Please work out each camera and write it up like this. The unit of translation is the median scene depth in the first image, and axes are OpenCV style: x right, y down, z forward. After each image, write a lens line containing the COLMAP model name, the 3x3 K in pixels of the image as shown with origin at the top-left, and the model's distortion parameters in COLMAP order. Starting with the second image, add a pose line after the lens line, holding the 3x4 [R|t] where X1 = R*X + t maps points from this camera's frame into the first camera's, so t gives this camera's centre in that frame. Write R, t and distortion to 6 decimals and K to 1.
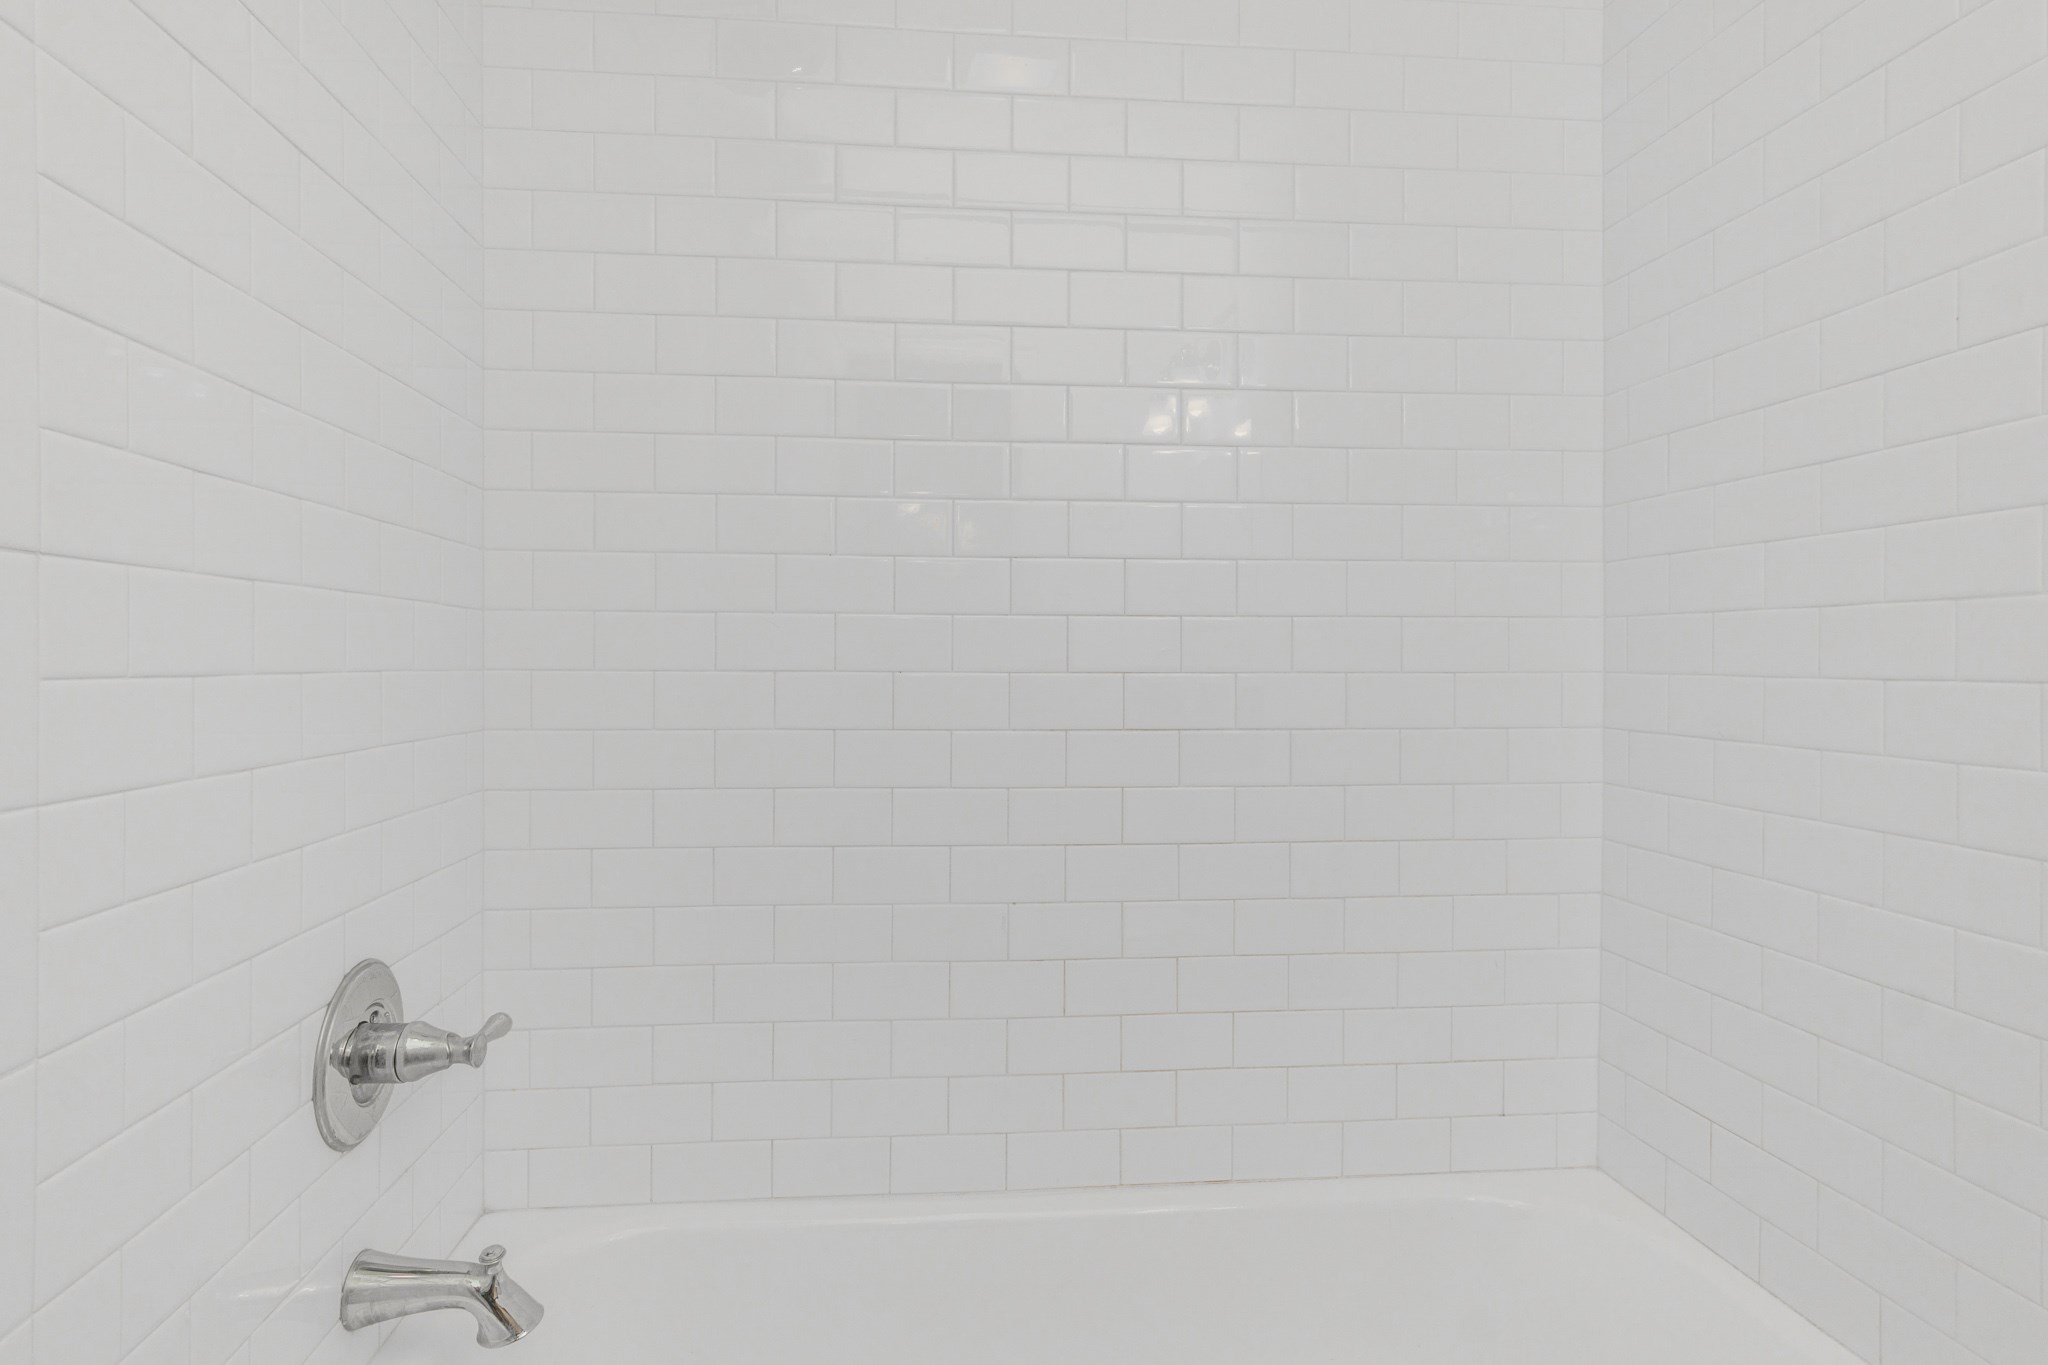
lens RADIAL K [[1150.7, 0, 1021.6], [0, 1150.7, 679.1], [0, 0, 1]] dist [0.011468, 0.000704]
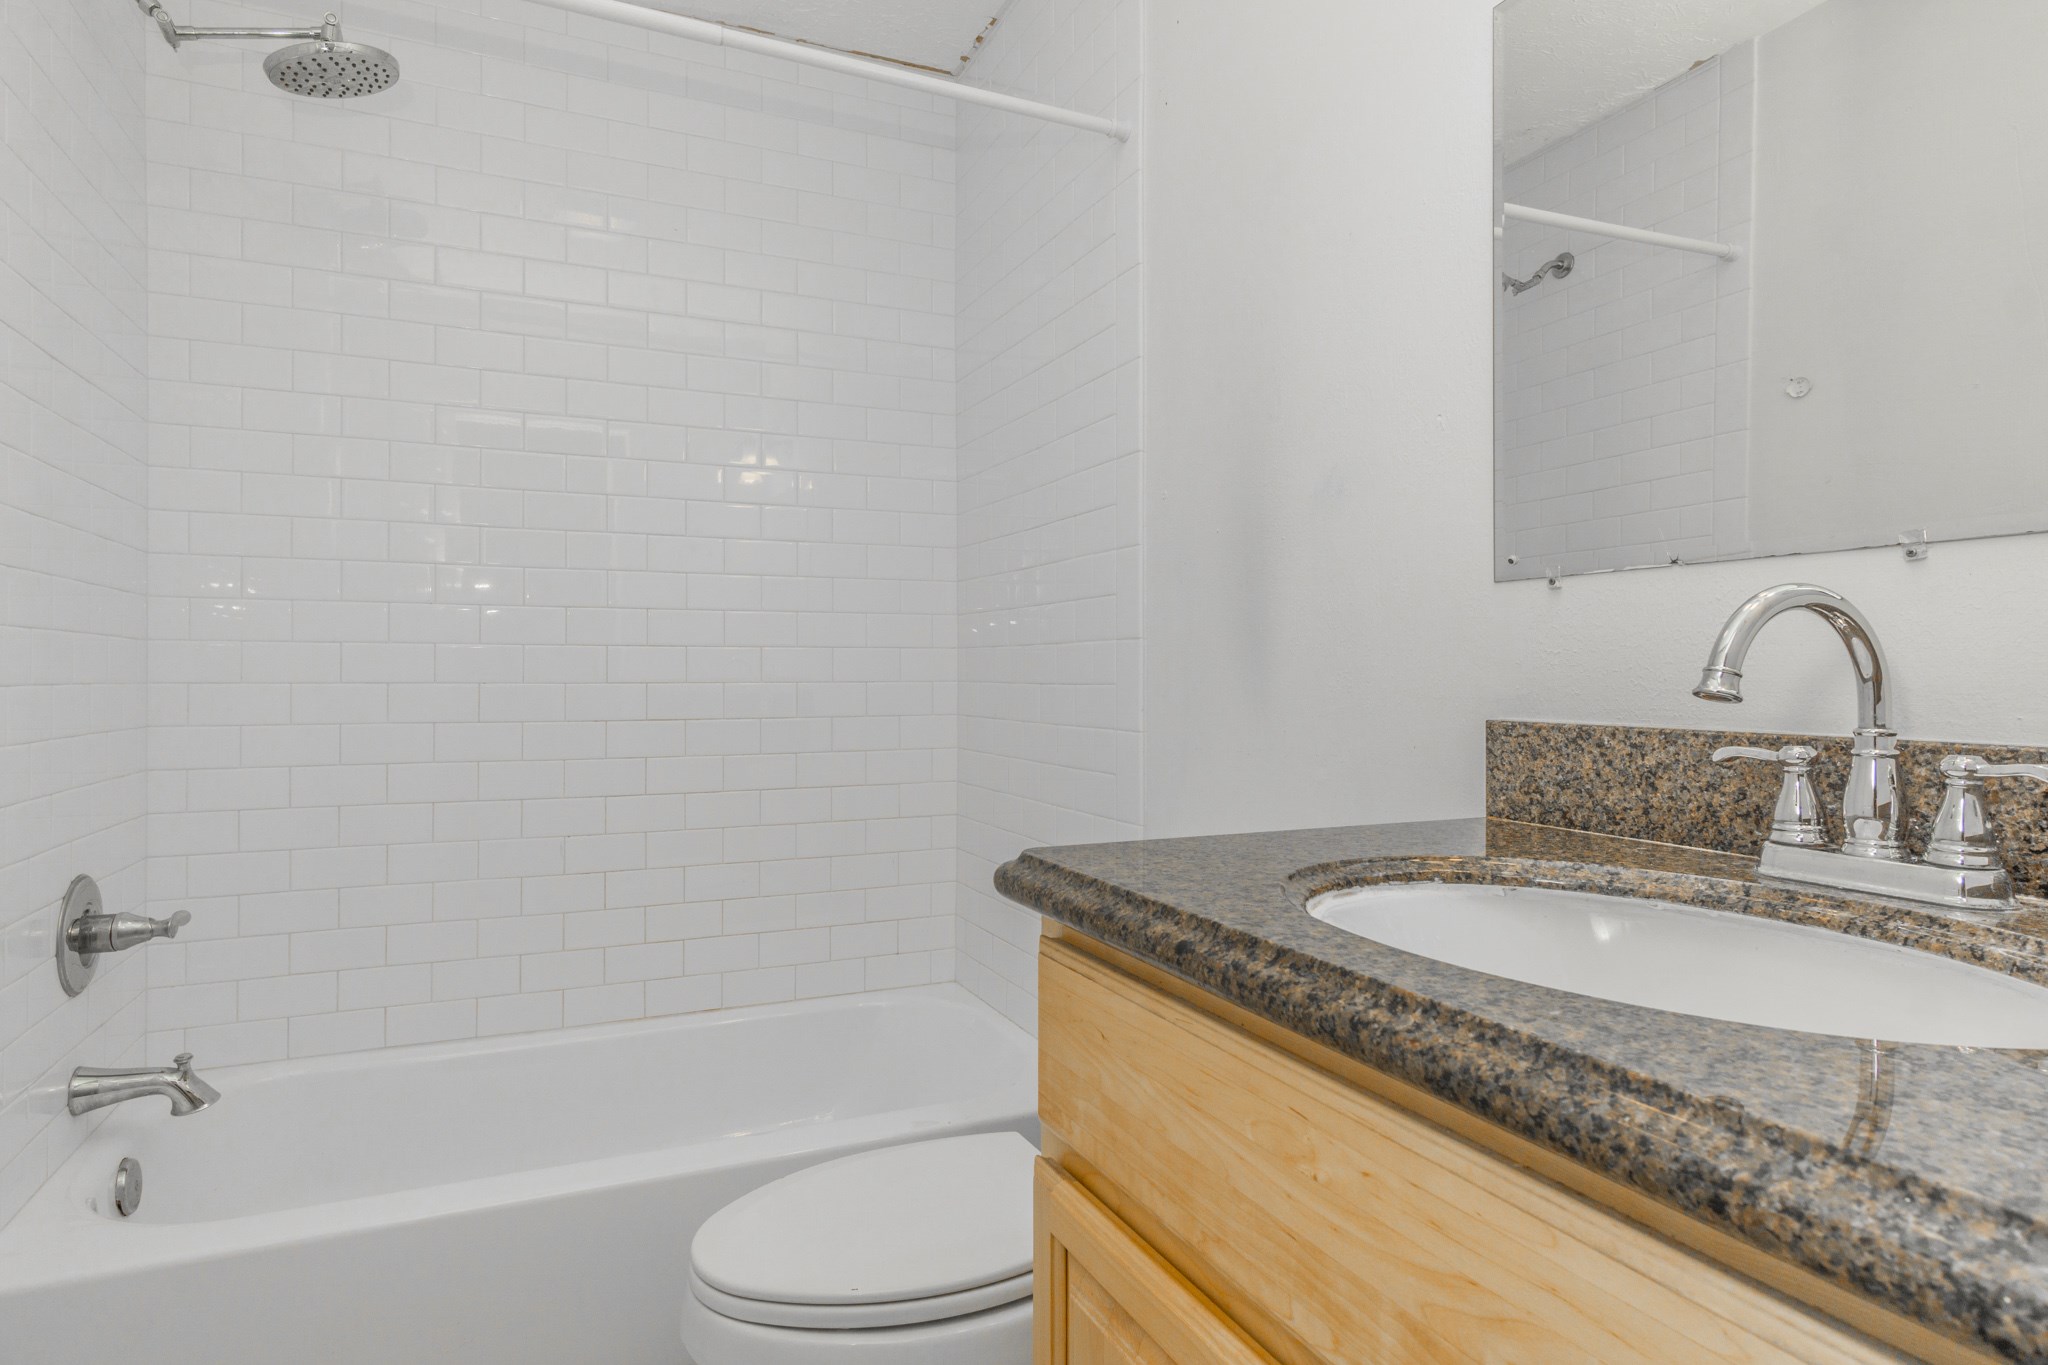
lens RADIAL K [[1150.7, 0, 1060.4], [0, 1150.7, 676.6], [0, 0, 1]] dist [0.011468, 0.000704]
pose [[0.947143, -0.003108, 0.320797, 0.163138], [0.006511, 0.999933, -0.009537, 0.005246], [-0.320746, 0.011122, 0.947100, -0.869956]]
